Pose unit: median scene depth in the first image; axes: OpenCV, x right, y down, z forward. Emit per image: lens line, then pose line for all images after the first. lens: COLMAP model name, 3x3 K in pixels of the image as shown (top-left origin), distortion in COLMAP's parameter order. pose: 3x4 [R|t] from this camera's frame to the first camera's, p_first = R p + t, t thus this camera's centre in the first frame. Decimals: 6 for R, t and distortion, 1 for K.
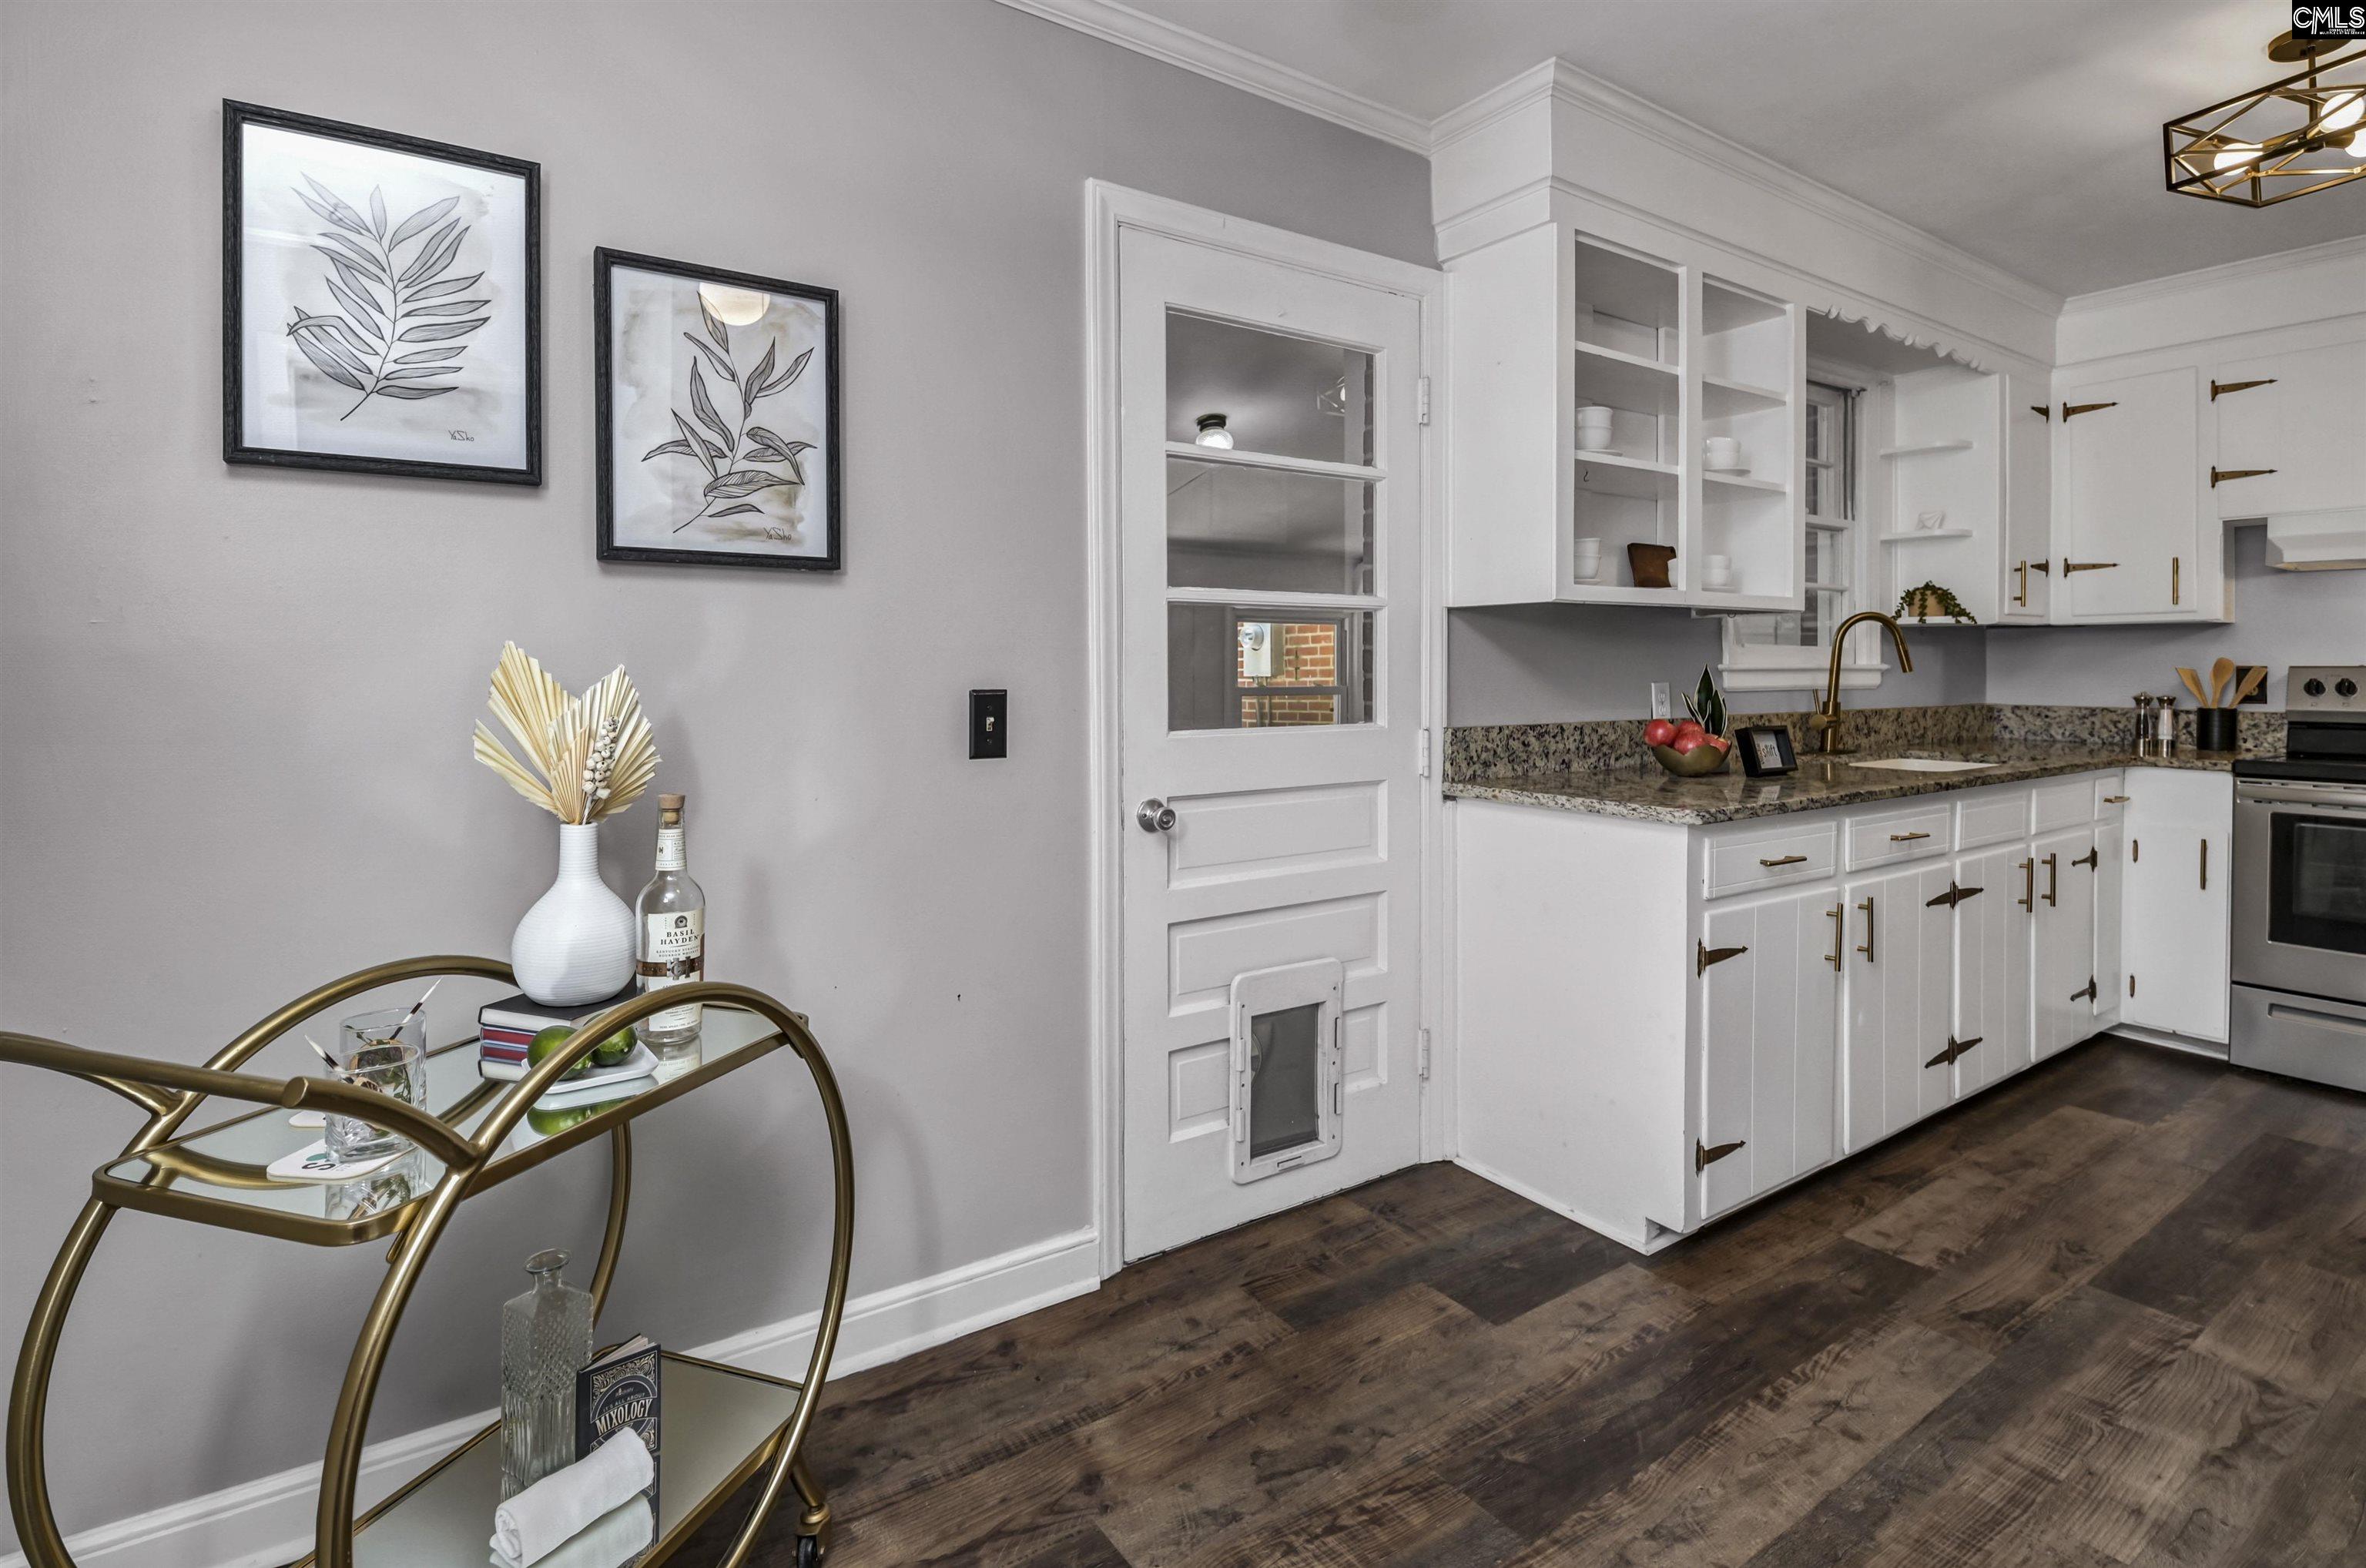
lens RADIAL K [[1158.4, 0, 1187.6], [0, 1158.4, 674.2], [0, 0, 1]] dist [0.002616, -0.009563]
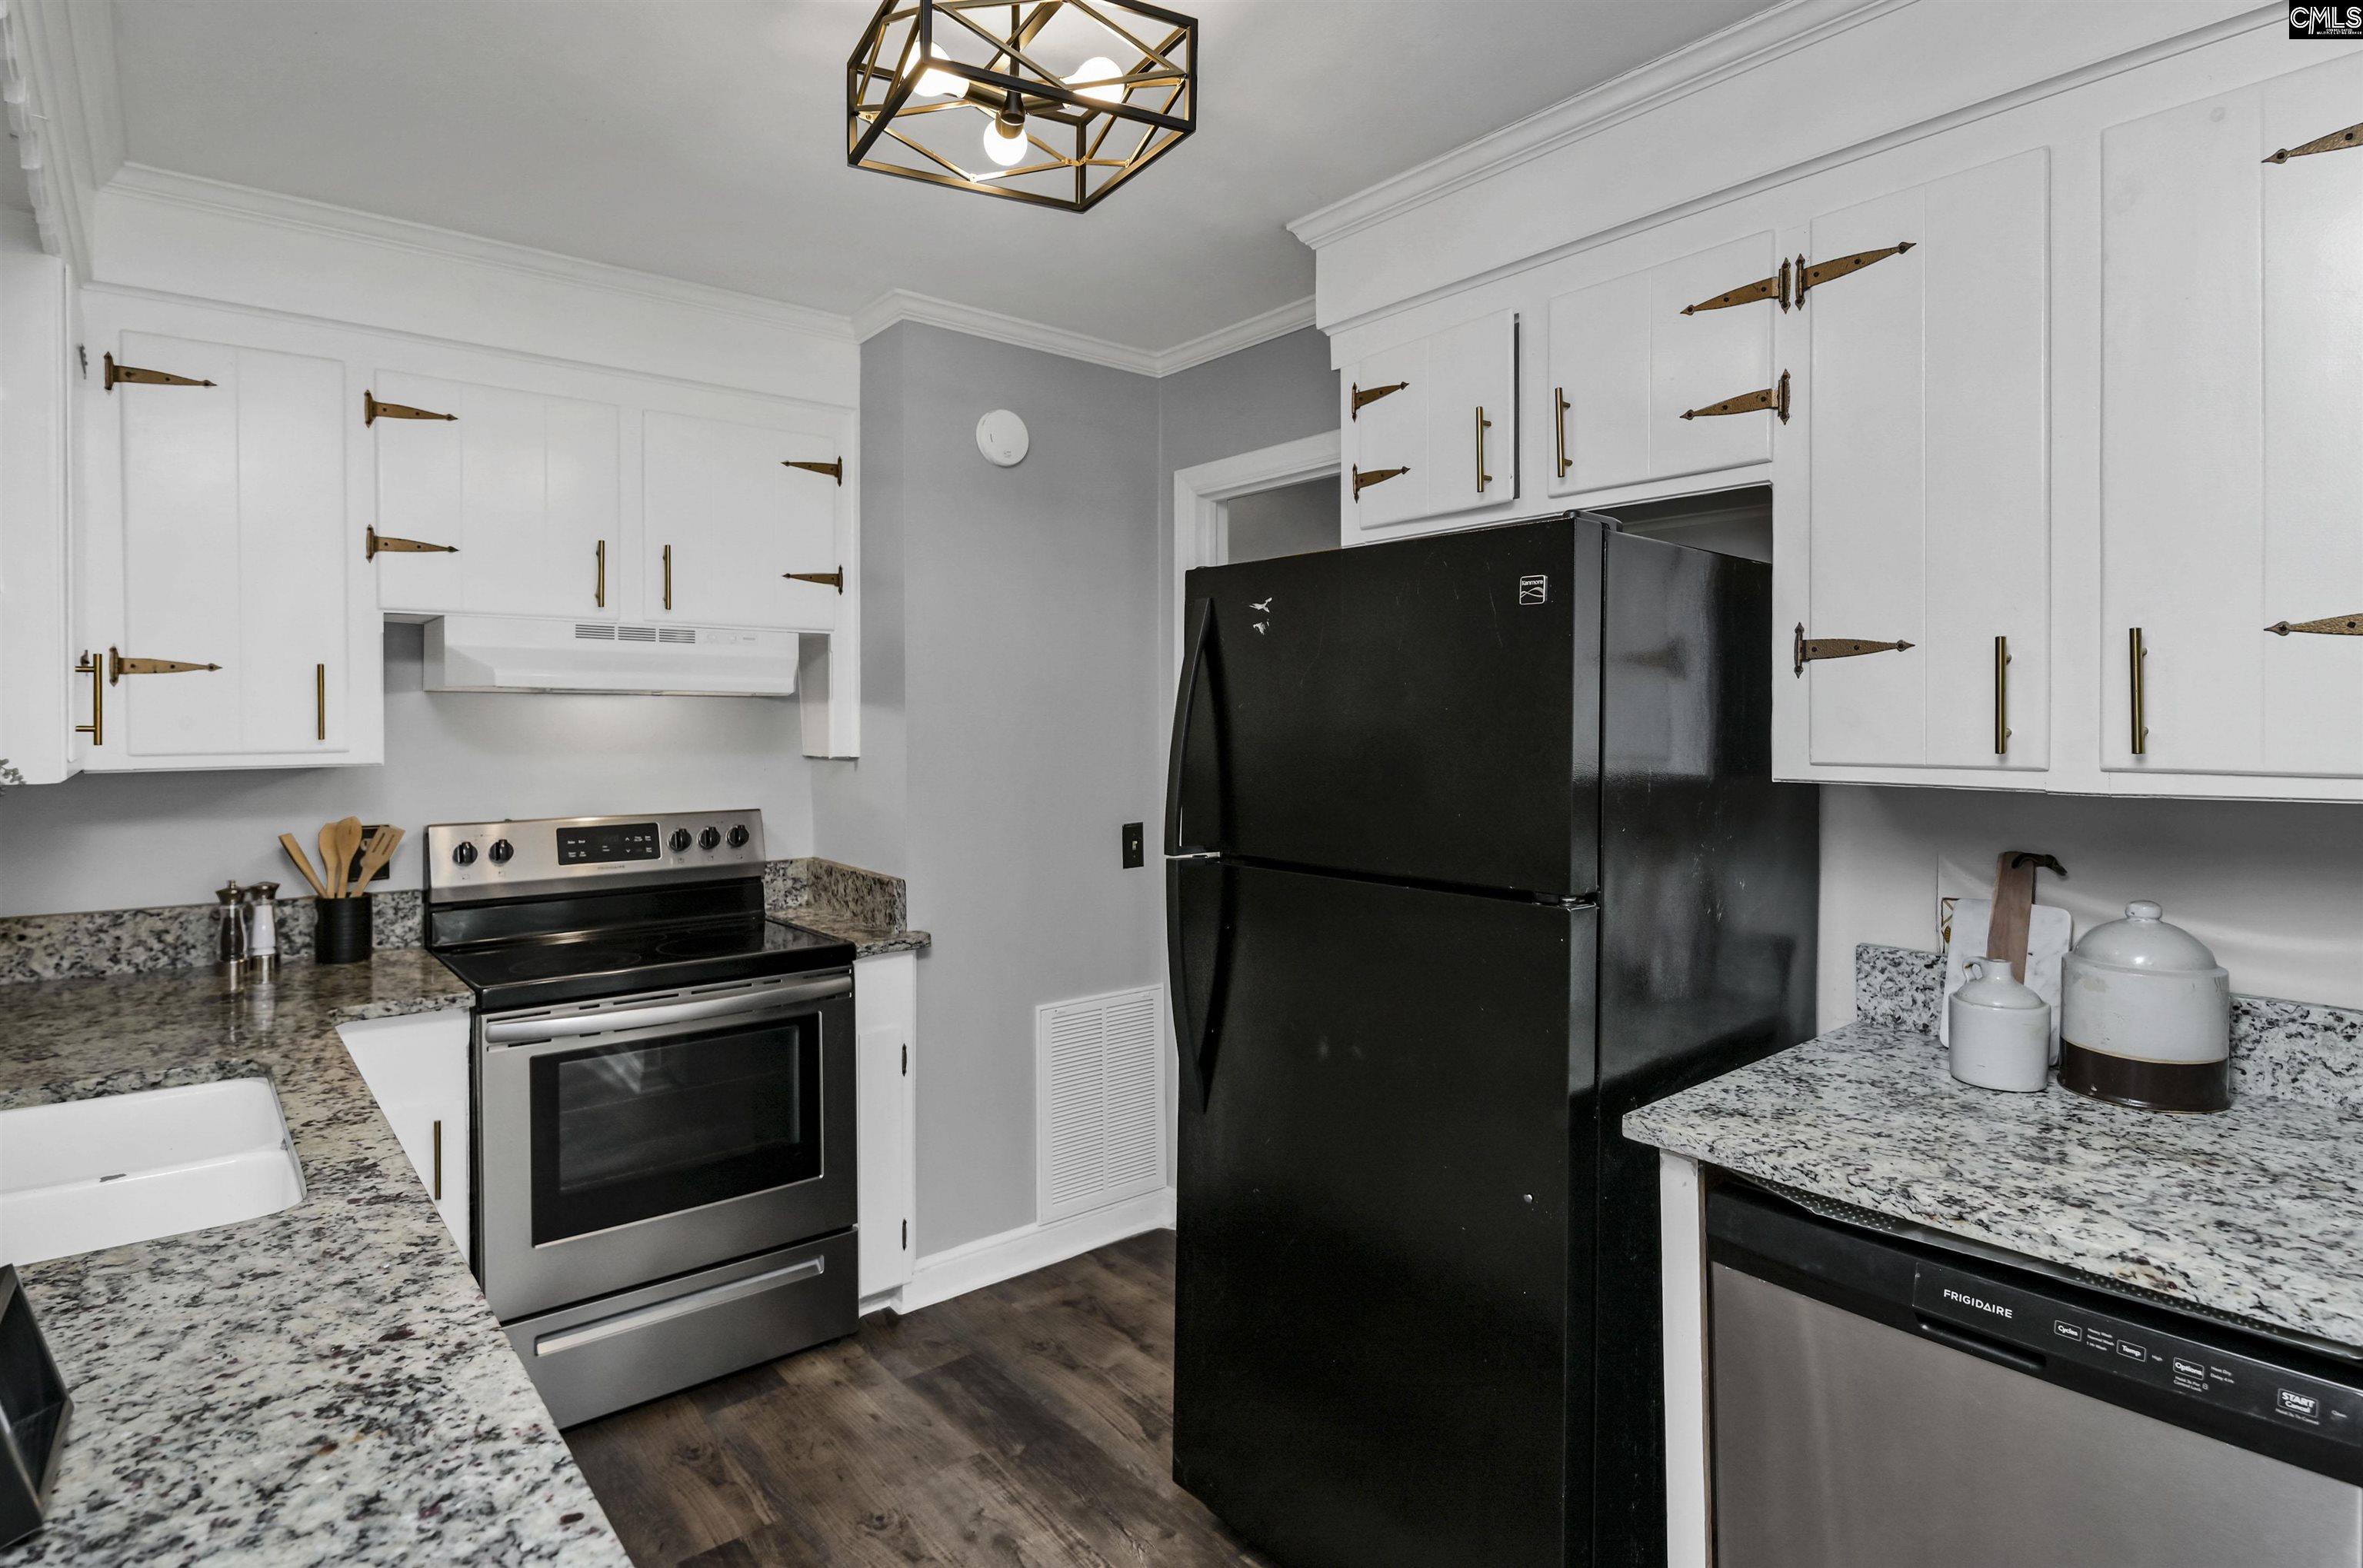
lens RADIAL K [[1233.0, 0, 1182.0], [0, 1233.0, 730.3], [0, 0, 1]] dist [-0.005329, -0.002001]
pose [[-0.089475, -0.007858, 0.995958, 0.165914], [0.008373, 0.999928, 0.008641, -0.069375], [-0.995954, 0.009113, -0.089403, 0.618840]]
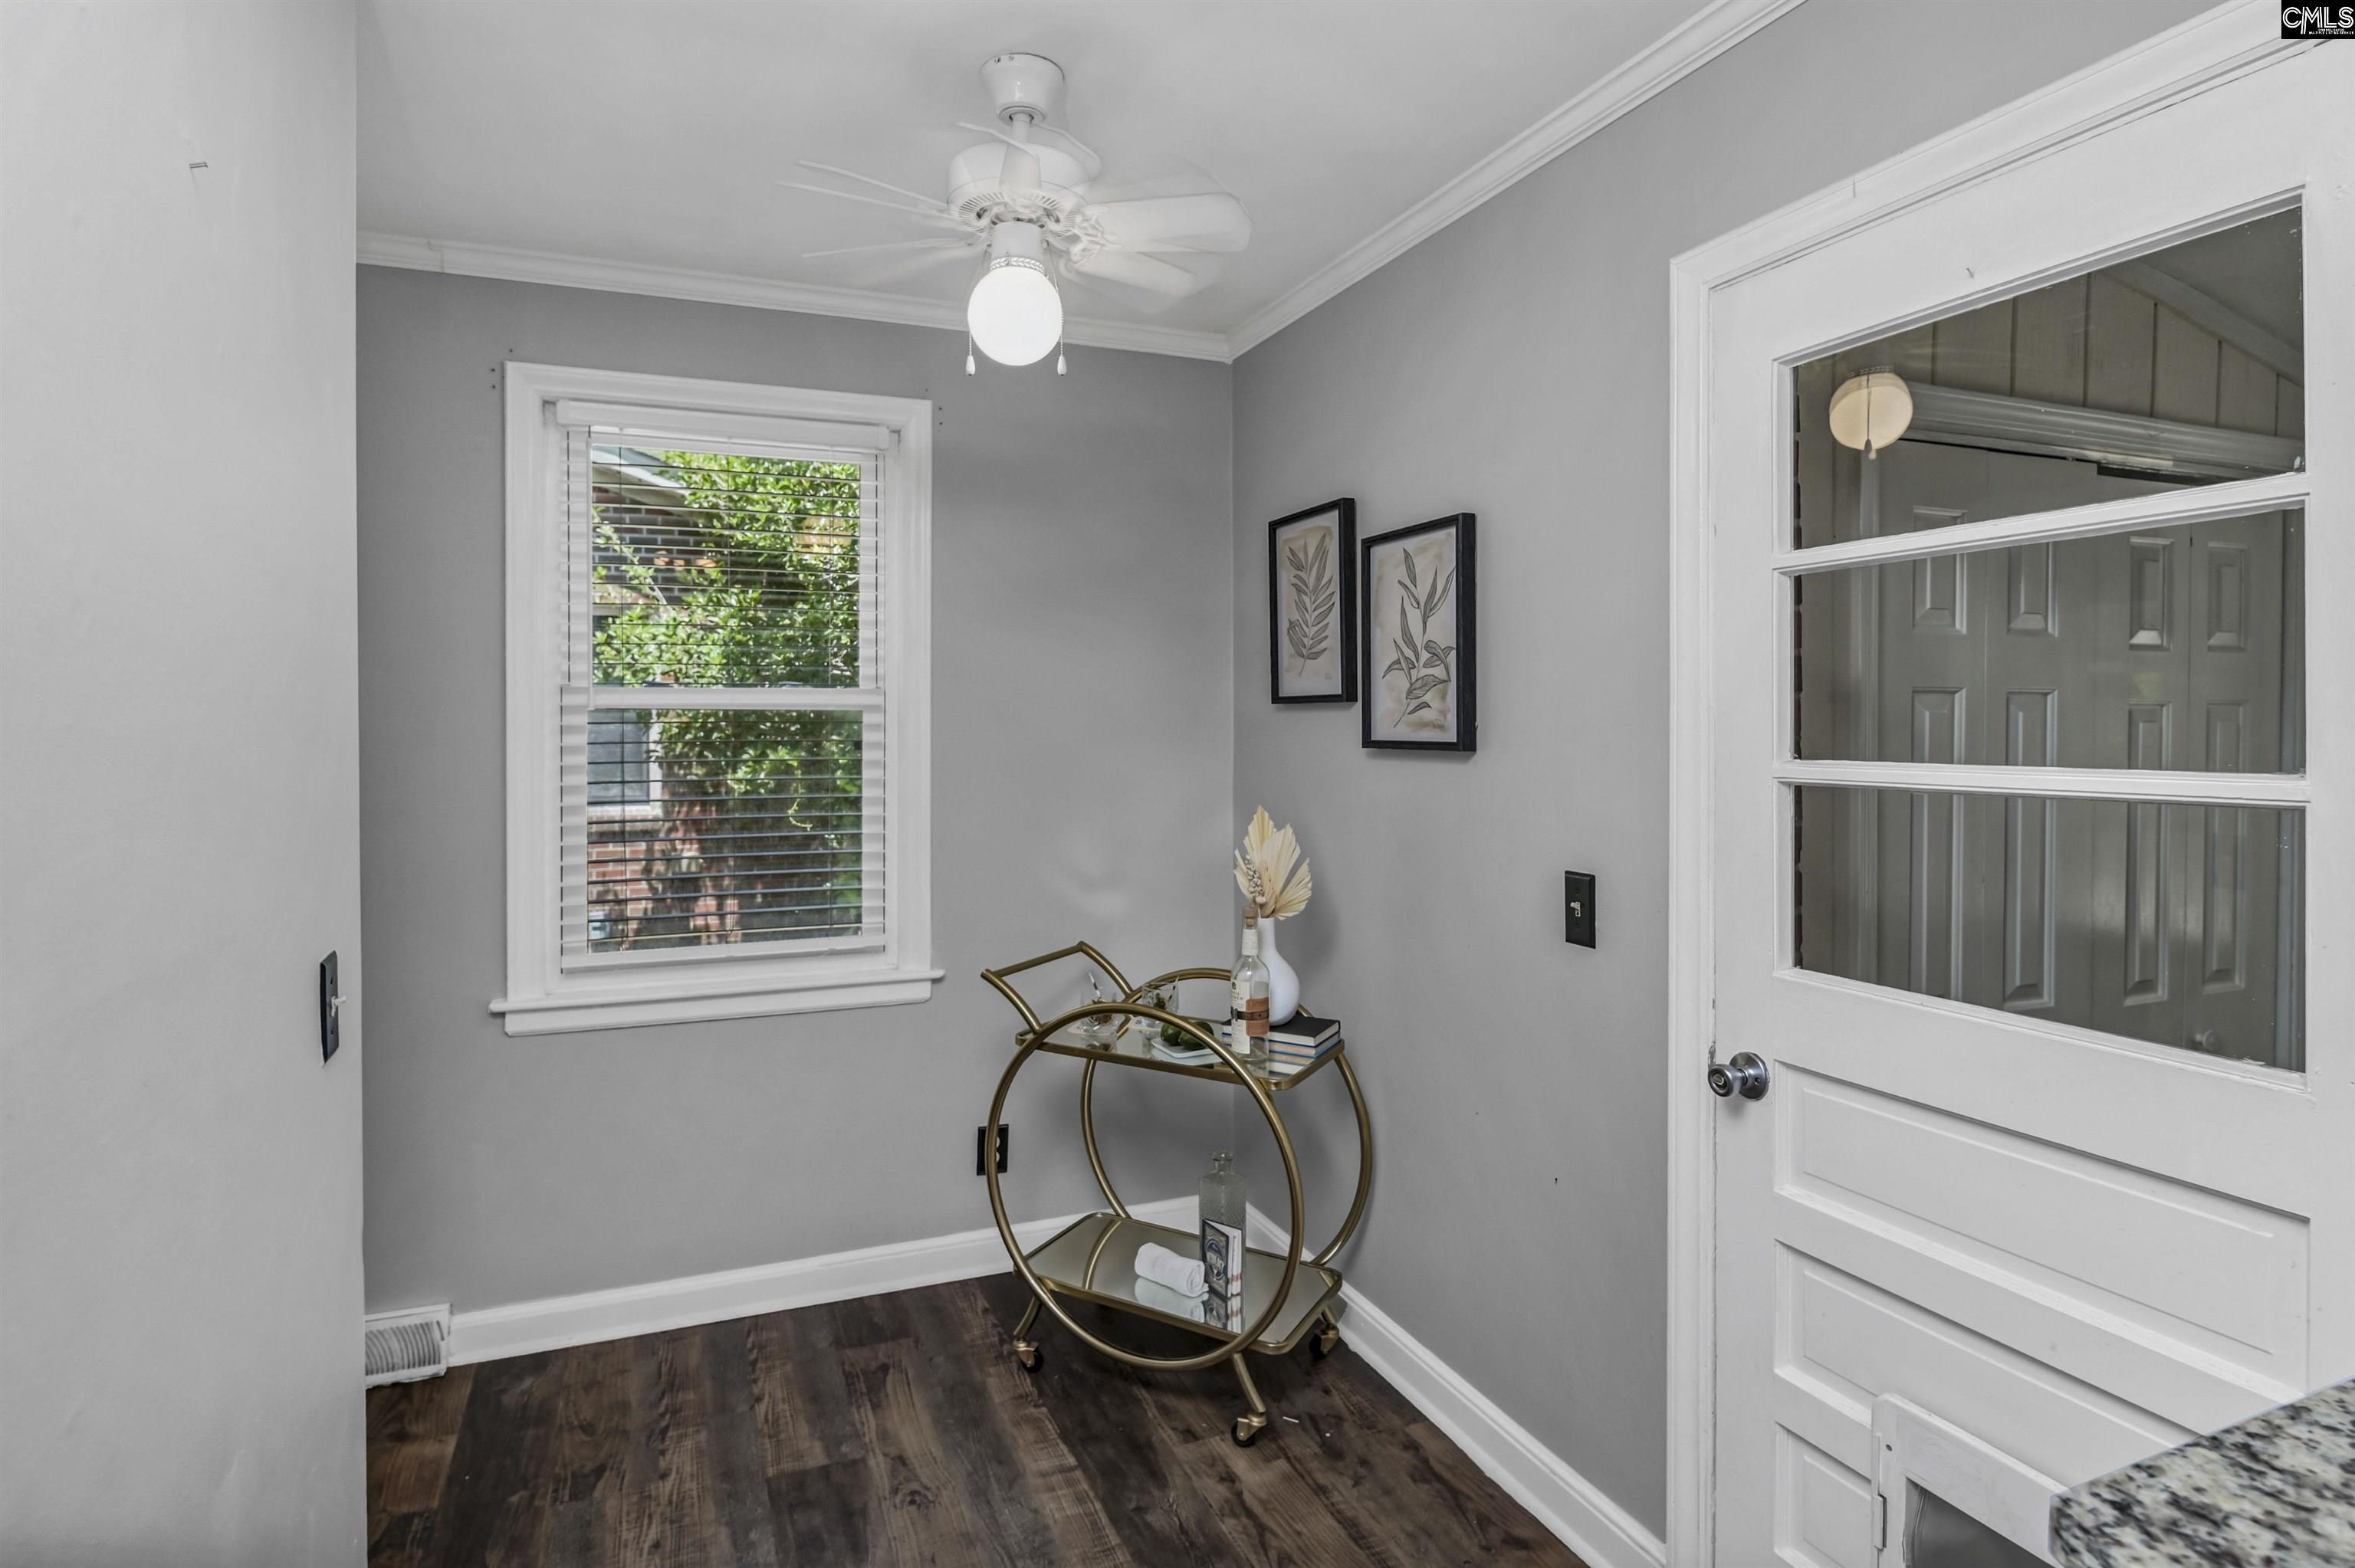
lens RADIAL K [[1194.2, 0, 1132.1], [0, 1194.2, 740.9], [0, 0, 1]] dist [0.002149, -0.000349]
pose [[-0.221590, 0.011382, -0.975073, 0.501646], [-0.004111, 0.999912, 0.012606, -0.061488], [0.975131, 0.006802, -0.221524, 0.504273]]
